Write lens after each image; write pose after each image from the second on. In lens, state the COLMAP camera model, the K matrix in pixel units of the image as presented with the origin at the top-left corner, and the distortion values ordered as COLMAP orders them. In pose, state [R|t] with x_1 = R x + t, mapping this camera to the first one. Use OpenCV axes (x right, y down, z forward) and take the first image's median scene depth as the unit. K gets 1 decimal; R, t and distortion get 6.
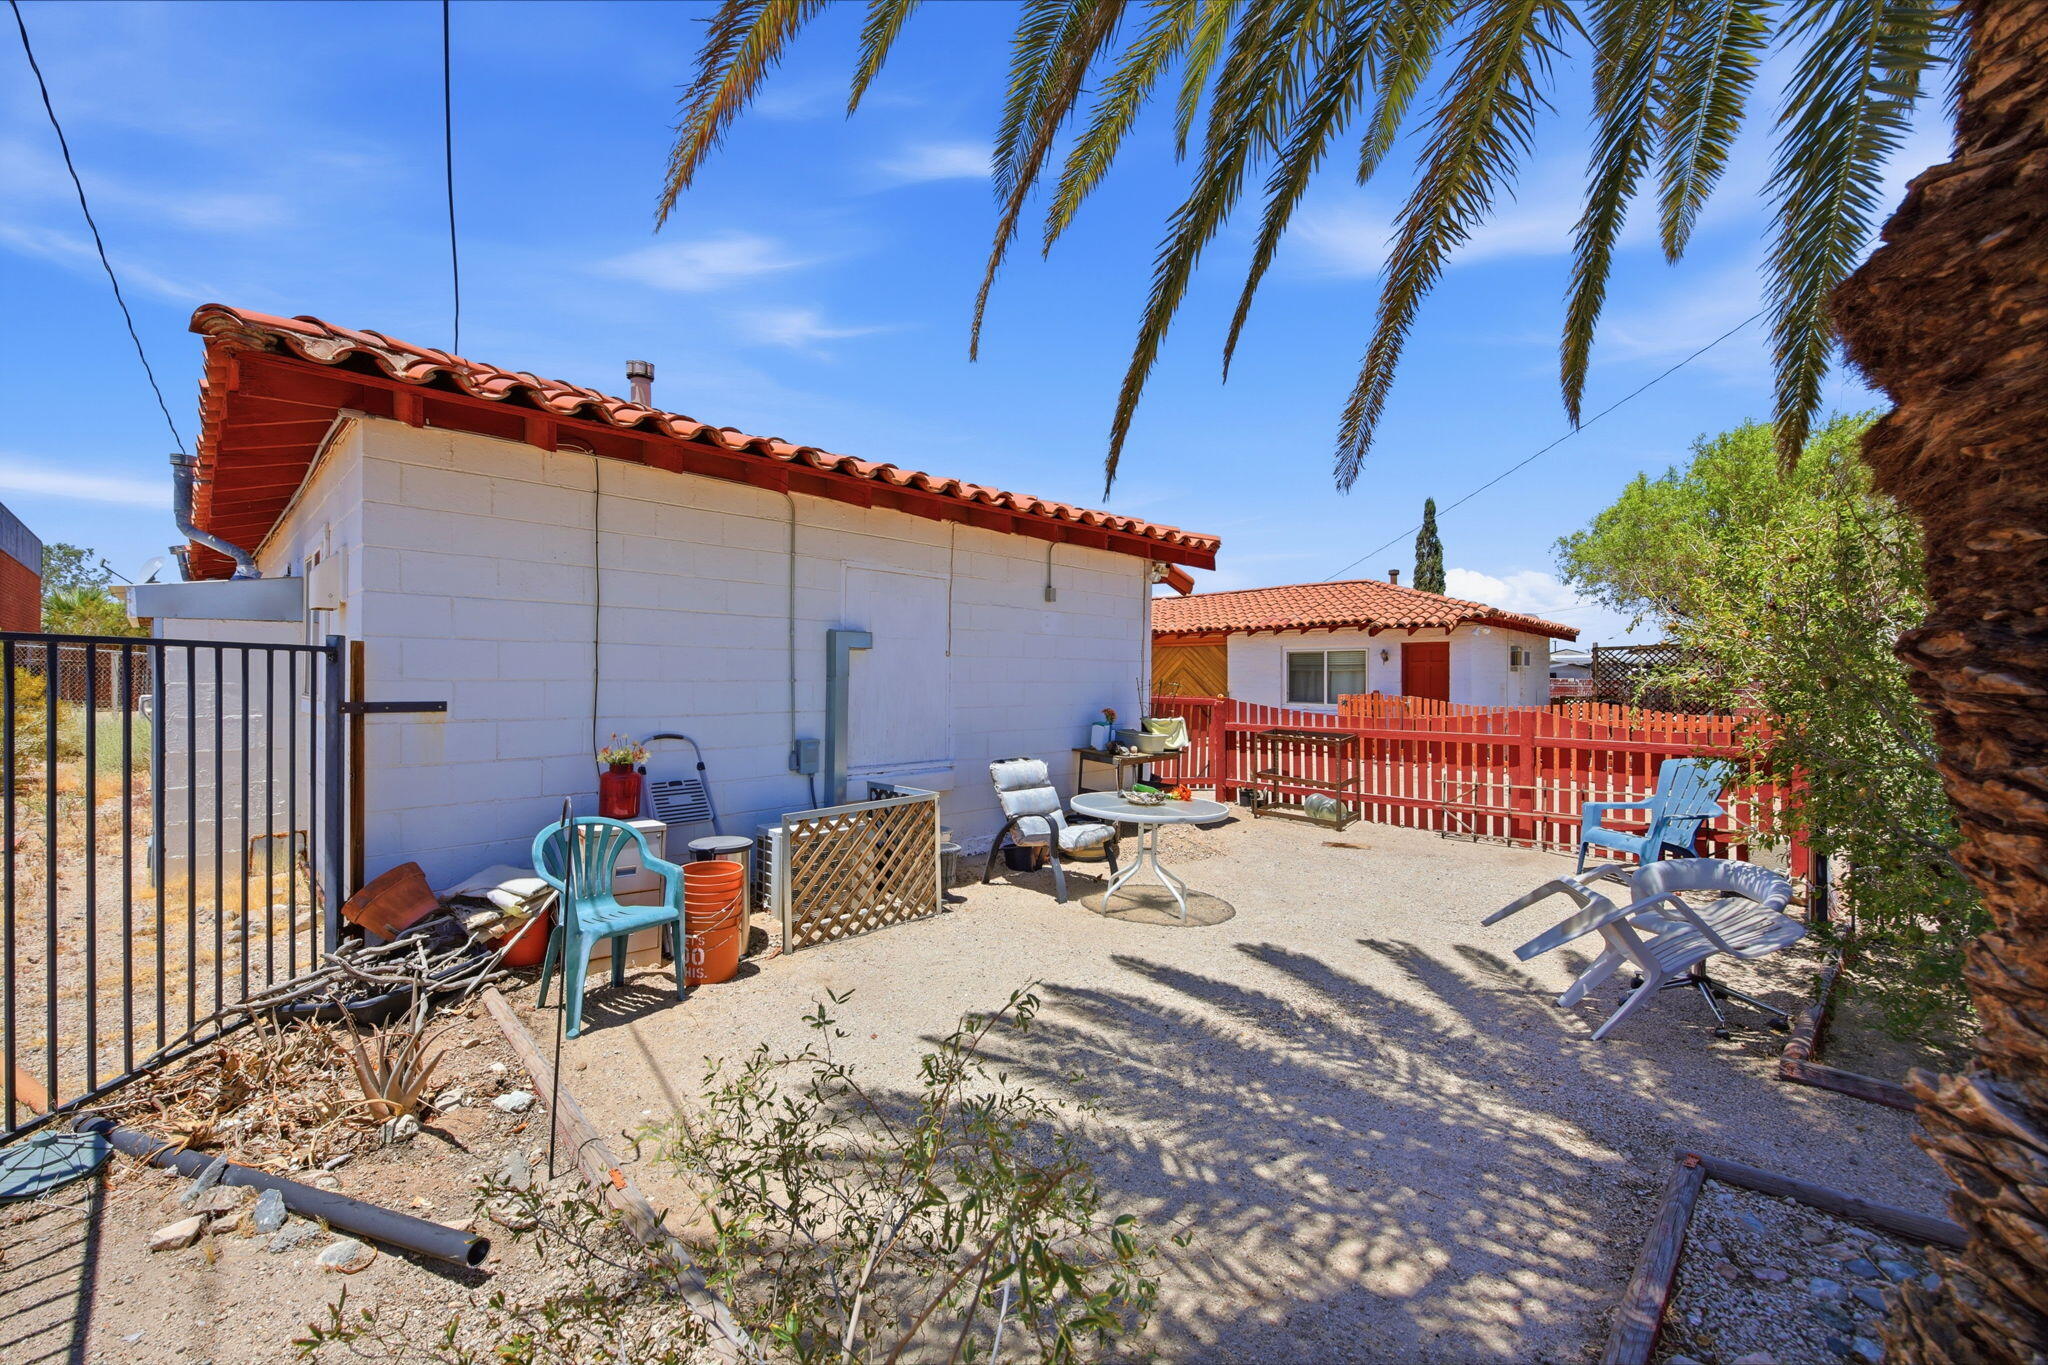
lens RADIAL K [[819.7, 0, 1019.3], [0, 819.7, 685.1], [0, 0, 1]] dist [0.001923, 0.000468]
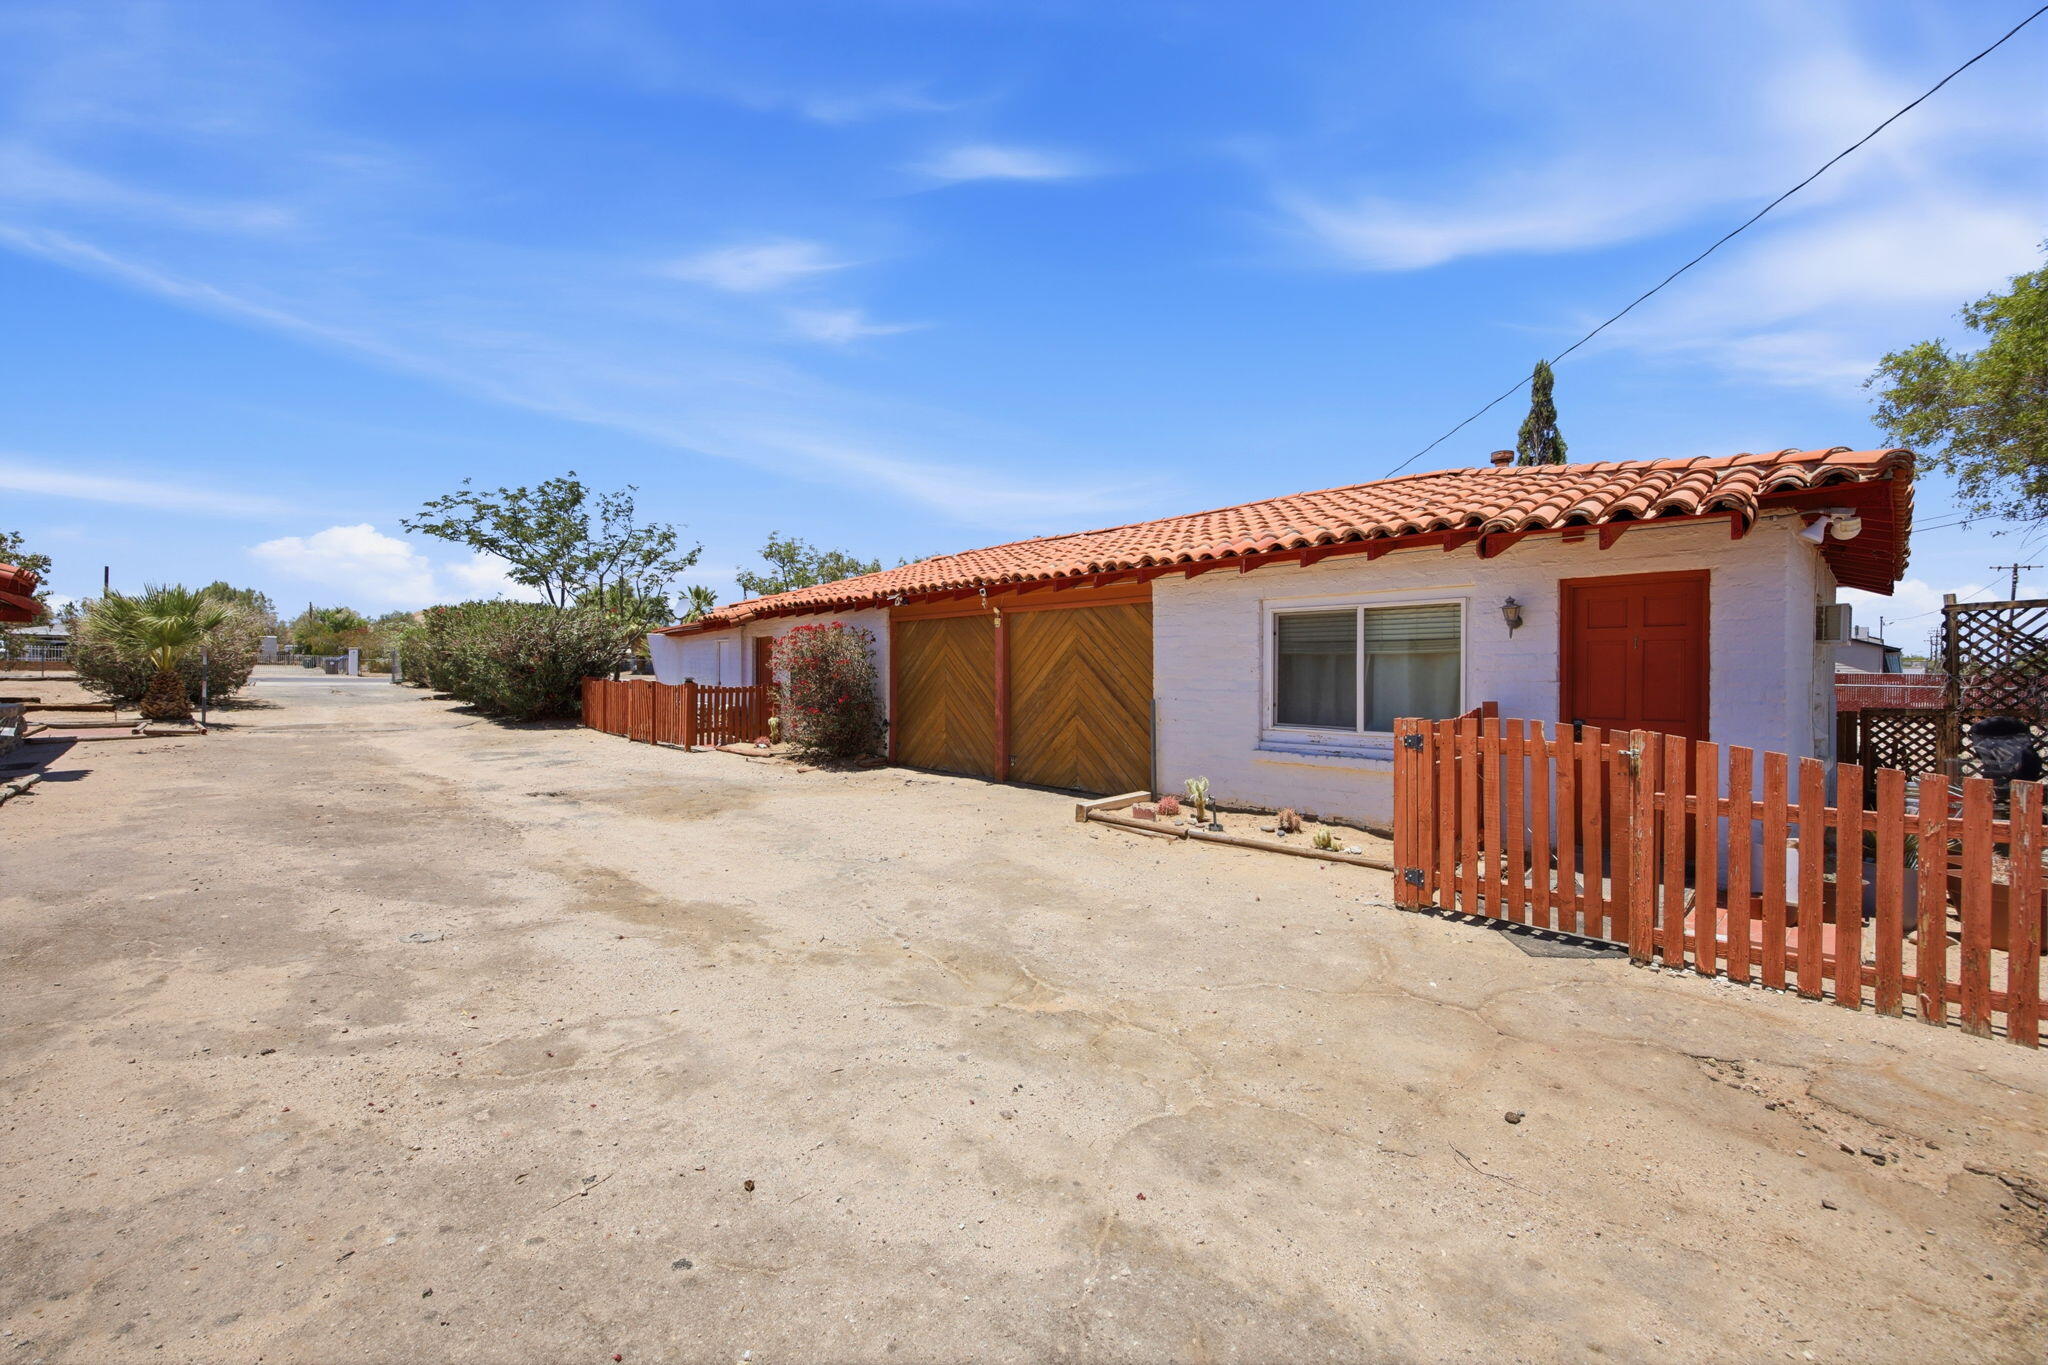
lens RADIAL K [[819.7, 0, 1014.6], [0, 819.7, 682.6], [0, 0, 1]] dist [0.001923, 0.000468]
pose [[0.999098, 0.000294, -0.042459, 0.204579], [-0.000099, 0.999989, 0.004603, -0.004295], [0.042460, -0.004595, 0.999088, 0.546314]]
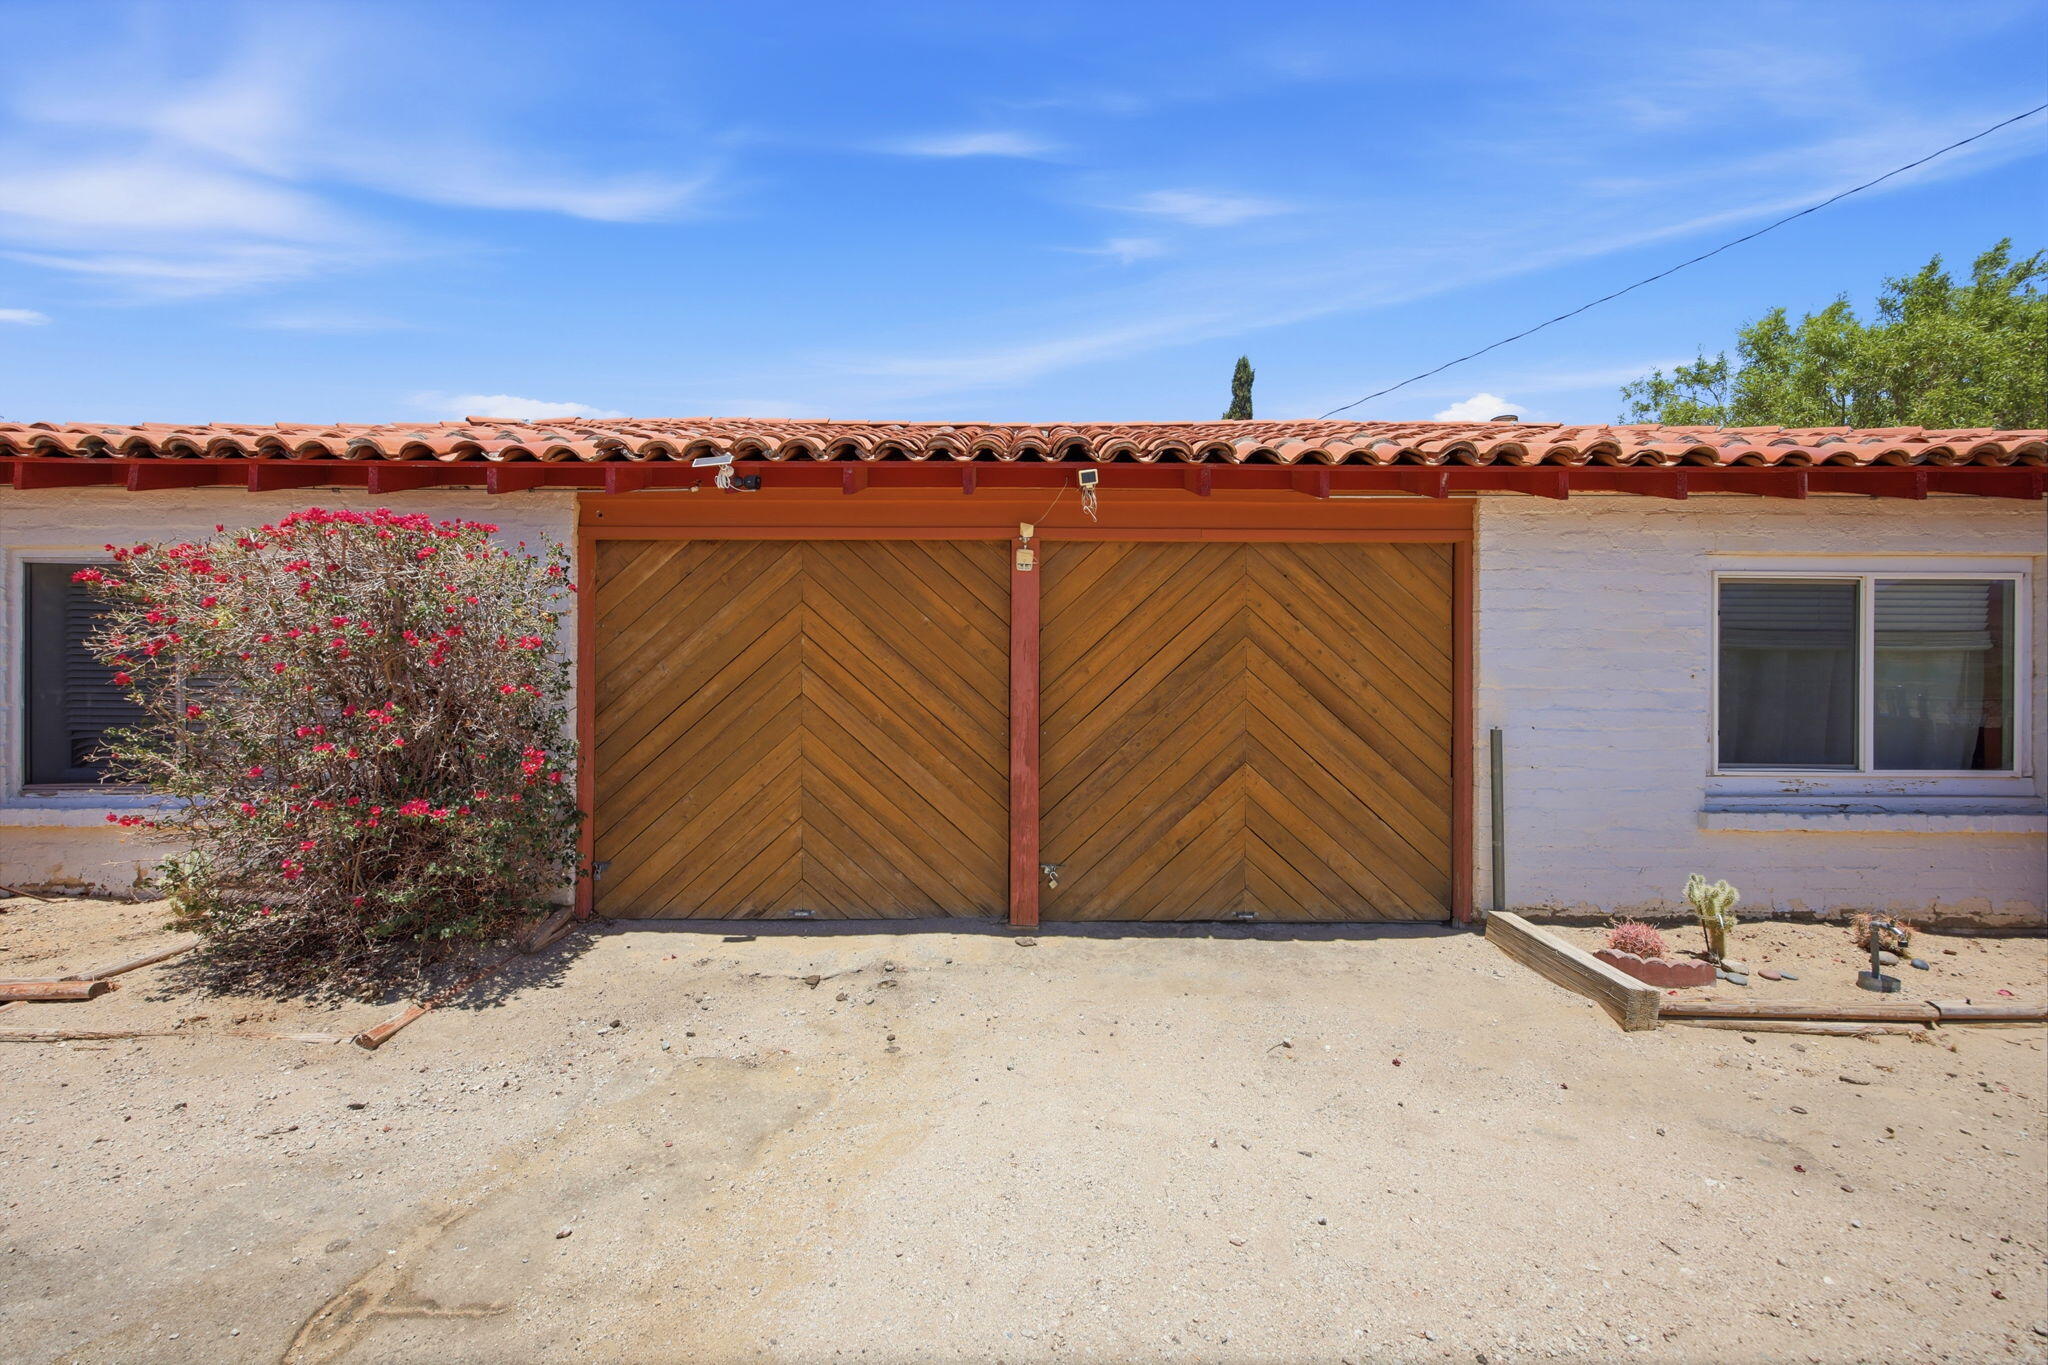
lens RADIAL K [[819.7, 0, 1014.7], [0, 819.7, 680.9], [0, 0, 1]] dist [0.001923, 0.000468]
pose [[0.705869, -0.000904, 0.708342, -0.026234], [0.001727, 0.999998, -0.000445, -0.007355], [-0.708340, 0.001537, 0.705870, 0.980587]]
